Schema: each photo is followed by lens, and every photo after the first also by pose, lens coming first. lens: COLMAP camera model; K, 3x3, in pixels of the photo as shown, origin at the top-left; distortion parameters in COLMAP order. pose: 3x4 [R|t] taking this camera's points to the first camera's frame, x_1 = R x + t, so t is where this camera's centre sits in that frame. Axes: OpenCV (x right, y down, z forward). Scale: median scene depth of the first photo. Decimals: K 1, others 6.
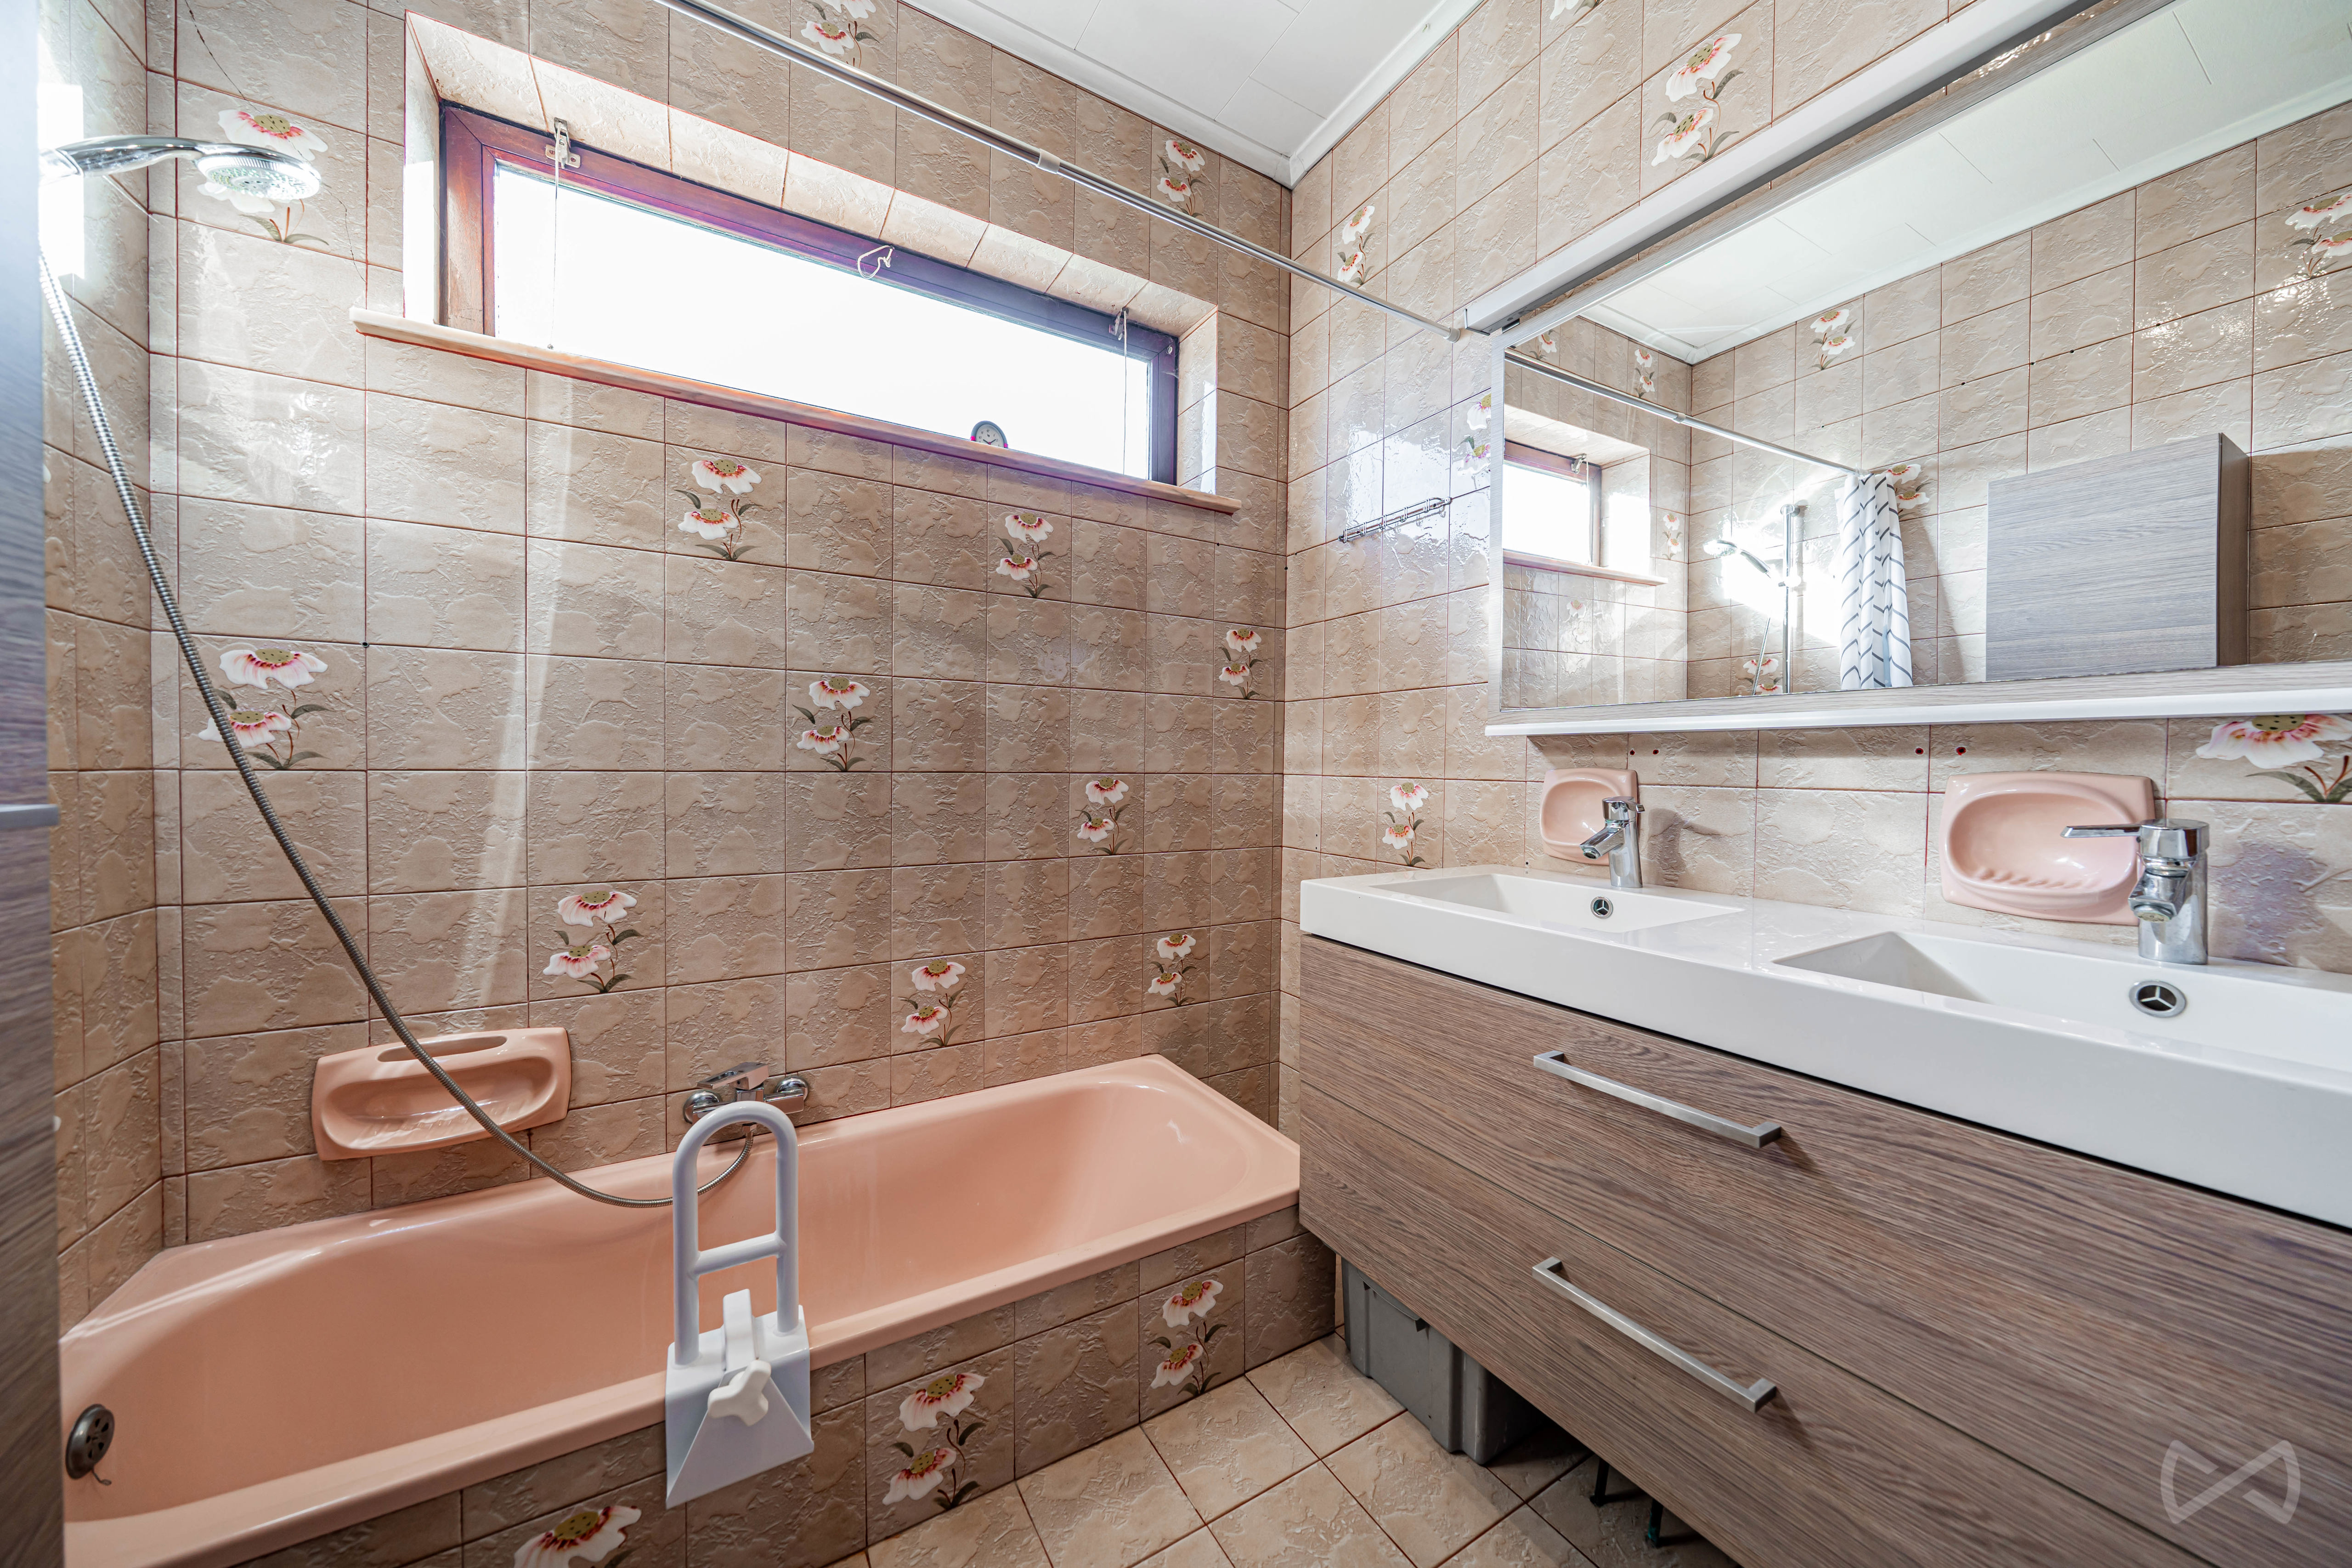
lens RADIAL K [[798.8, 0, 1177.4], [0, 798.8, 782.4], [0, 0, 1]] dist [-0.001423, -0.000103]
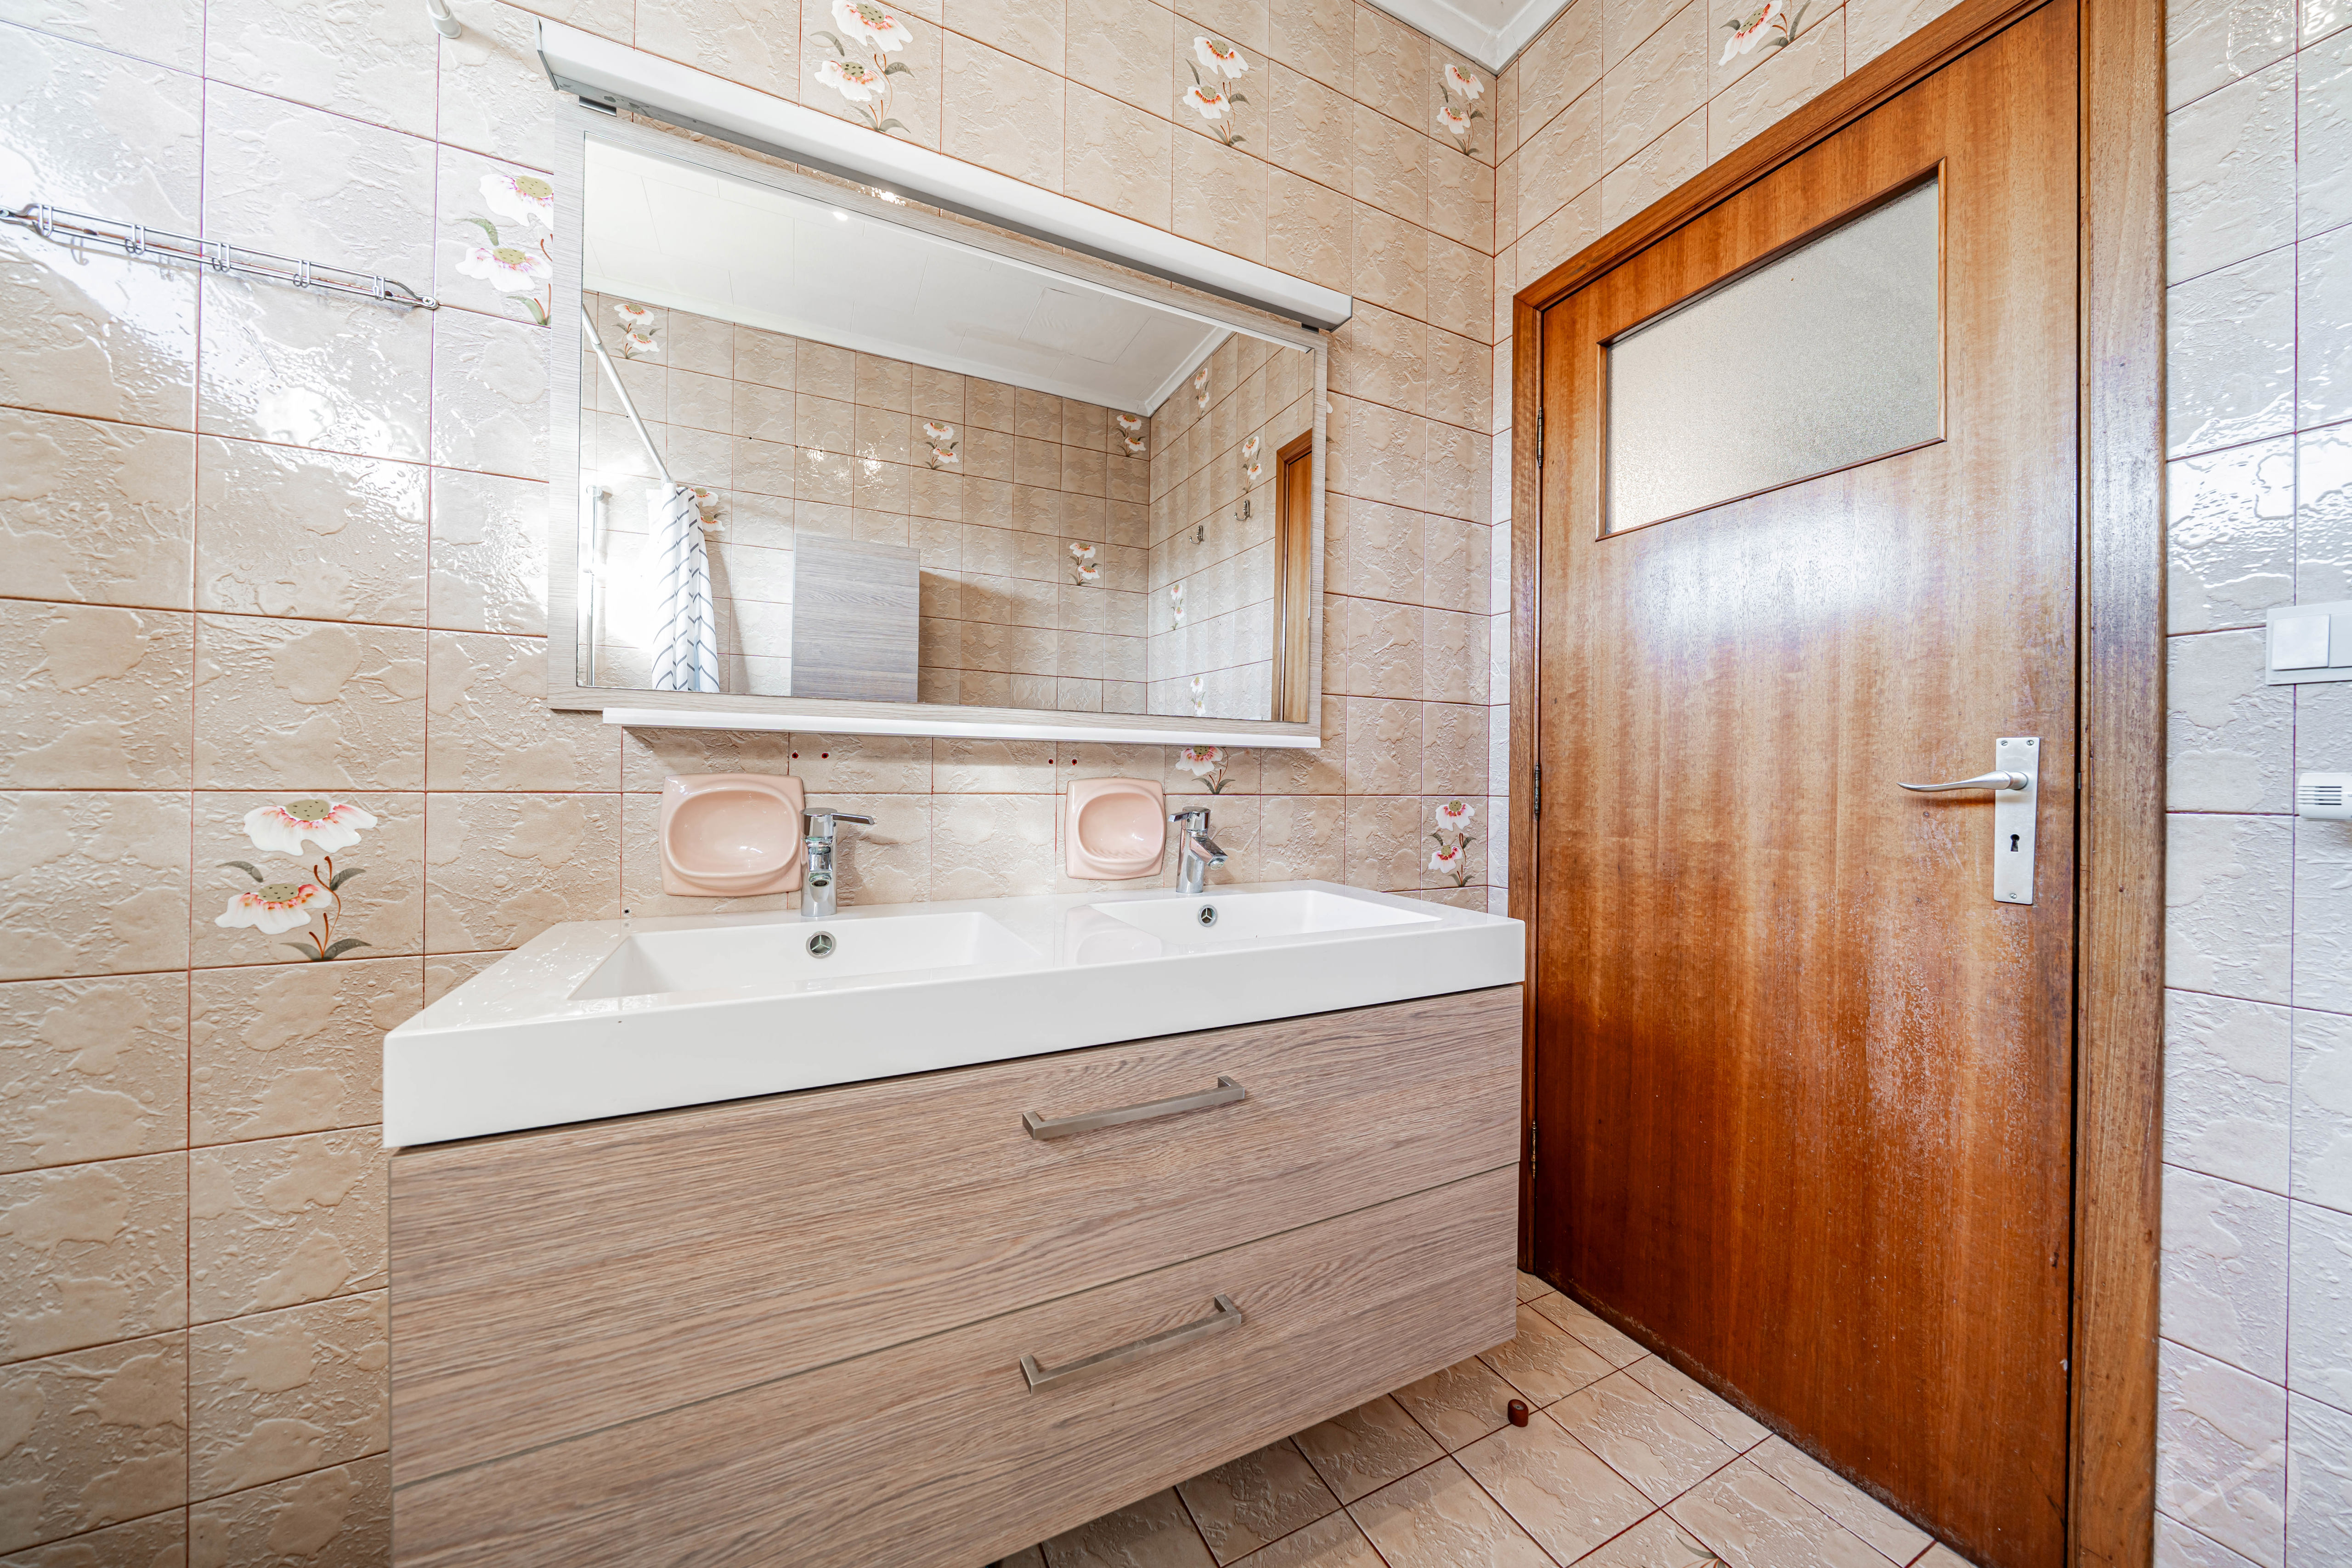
lens RADIAL K [[798.8, 0, 1177.4], [0, 798.8, 782.4], [0, 0, 1]] dist [-0.001423, -0.000103]
pose [[0.073479, -0.015789, 0.997172, -0.223343], [0.010987, 0.999827, 0.015022, -0.015877], [-0.997236, 0.009852, 0.073639, 0.490803]]
